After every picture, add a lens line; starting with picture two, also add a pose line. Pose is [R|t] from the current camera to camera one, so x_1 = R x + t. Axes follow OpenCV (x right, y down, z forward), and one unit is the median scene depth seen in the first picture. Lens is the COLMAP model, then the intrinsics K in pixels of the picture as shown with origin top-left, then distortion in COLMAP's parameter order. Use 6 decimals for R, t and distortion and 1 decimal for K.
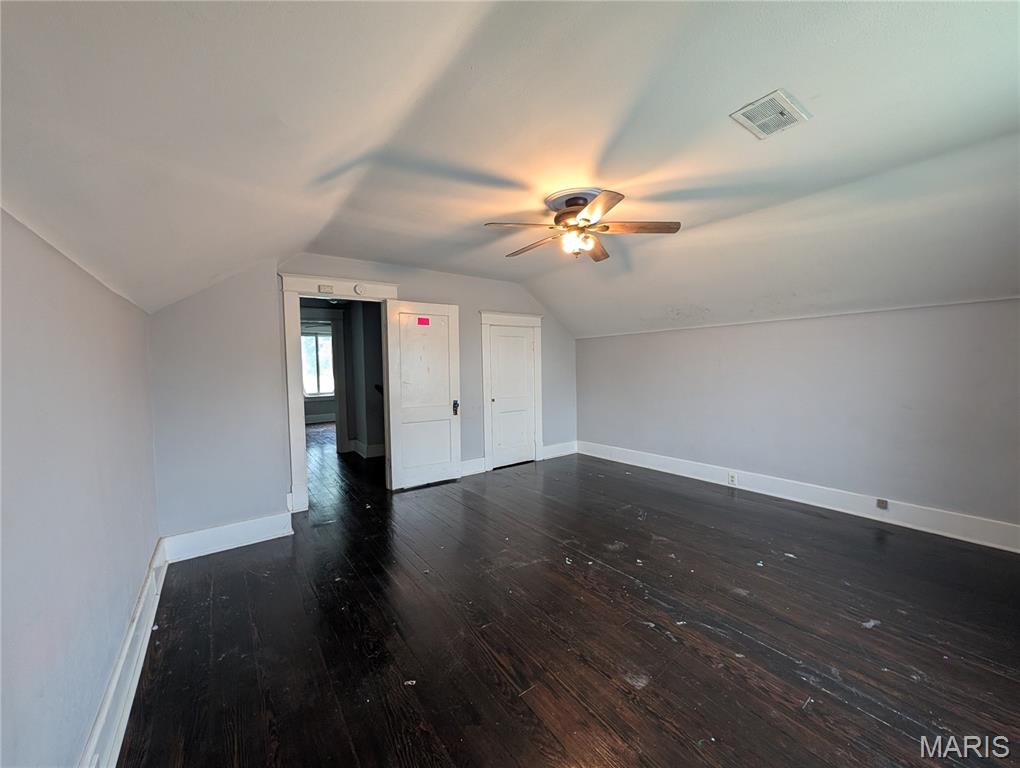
lens RADIAL K [[390.0, 0, 510.0], [0, 390.0, 384.0], [0, 0, 1]] dist [0.001430, 0.000257]
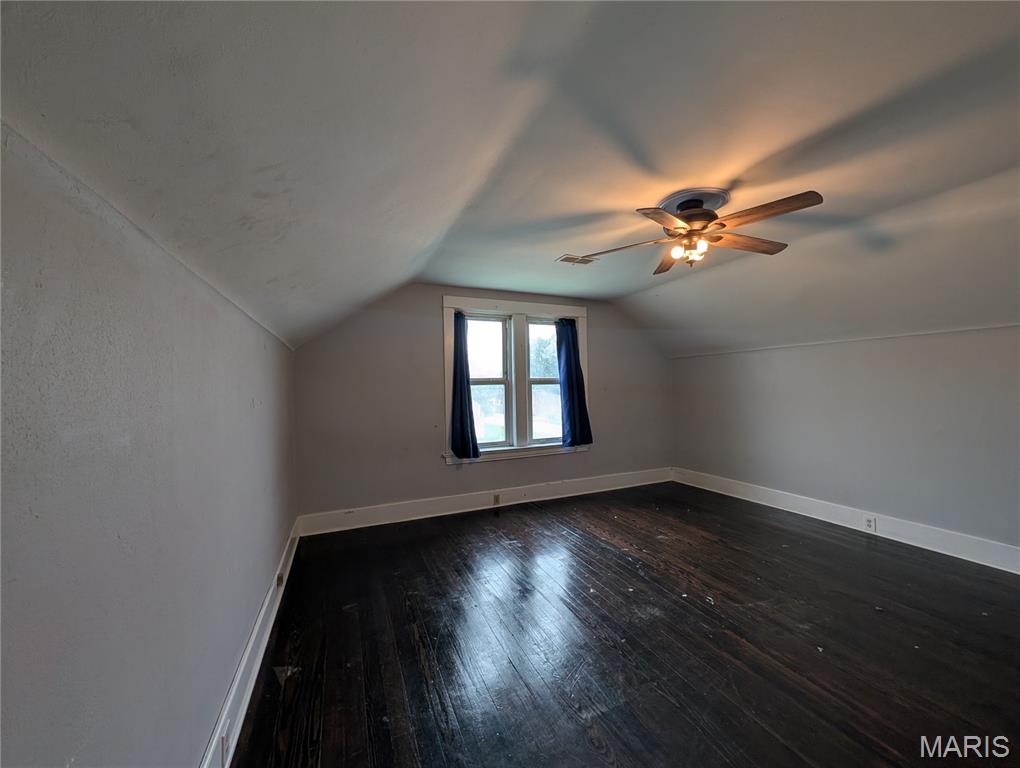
lens RADIAL K [[390.0, 0, 510.0], [0, 390.0, 384.0], [0, 0, 1]] dist [0.001430, 0.000257]
pose [[-0.972596, 0.035750, 0.229736, 0.379244], [0.044195, 0.998519, 0.031722, -0.105603], [-0.228262, 0.041006, -0.972736, 1.985147]]
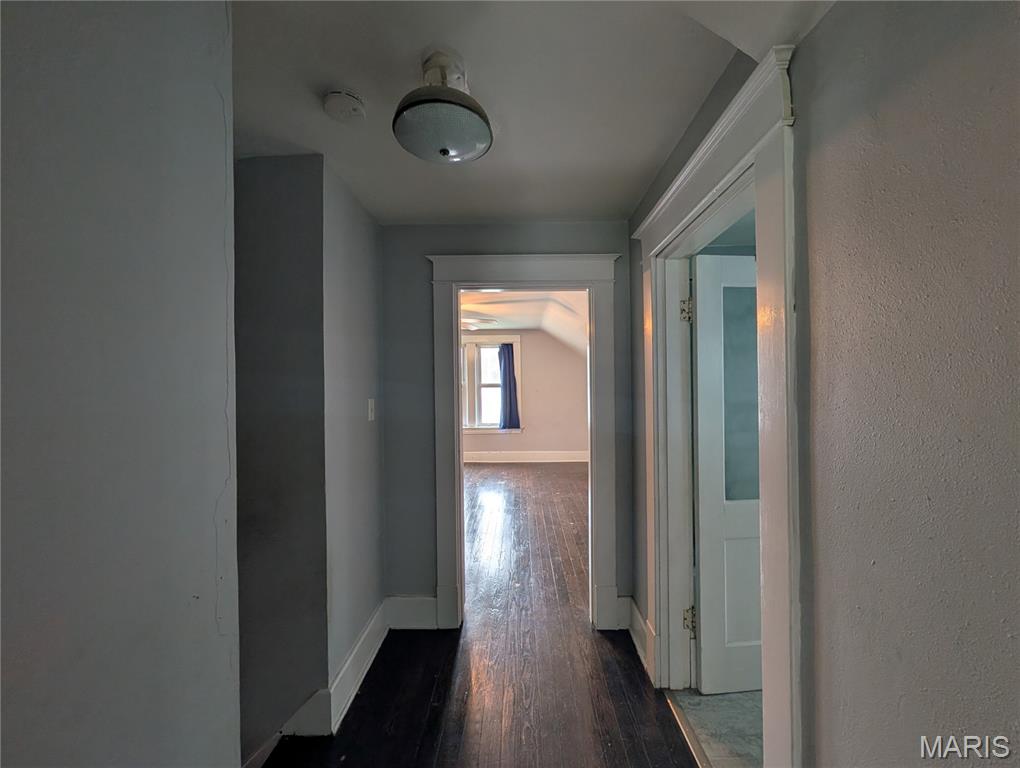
lens RADIAL K [[390.0, 0, 510.0], [0, 390.0, 384.0], [0, 0, 1]] dist [0.001430, 0.000257]
pose [[-0.787454, 0.021715, 0.615991, -1.181122], [0.052619, 0.998099, 0.032080, -0.146035], [-0.614124, 0.057674, -0.787099, 2.270351]]
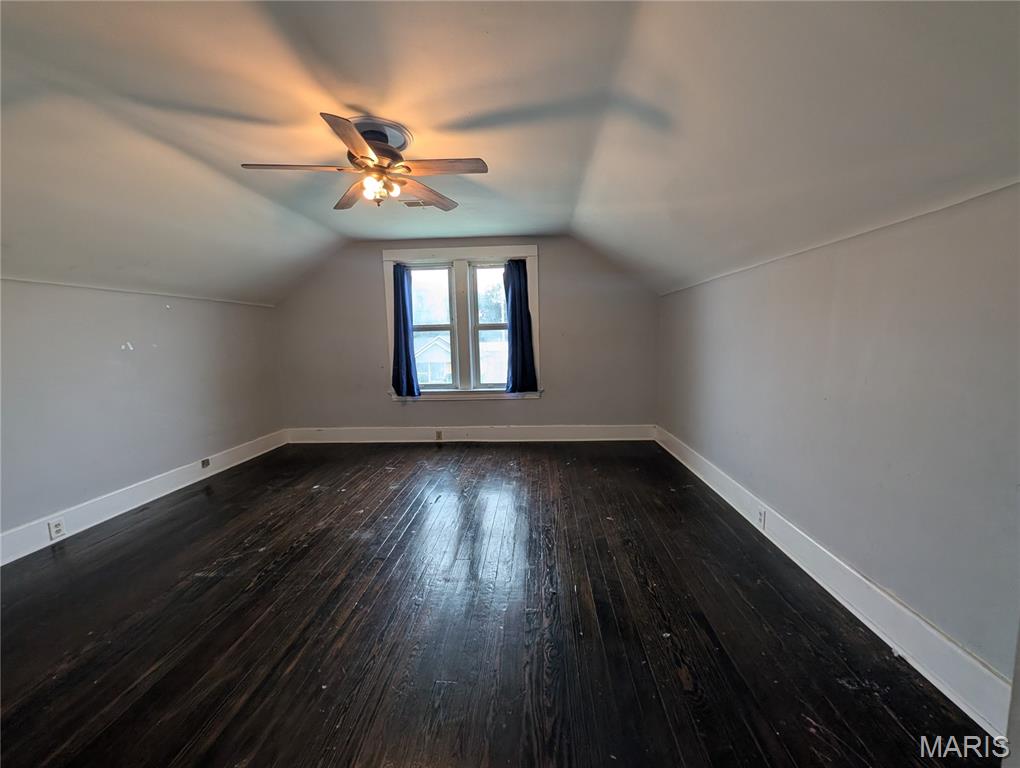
lens RADIAL K [[390.0, 0, 510.0], [0, 390.0, 384.0], [0, 0, 1]] dist [0.001430, 0.000257]
pose [[-0.761430, -0.044500, 0.646718, -0.615542], [0.067035, 0.986887, 0.146832, -0.050818], [-0.644772, 0.155155, -0.748462, 1.522985]]
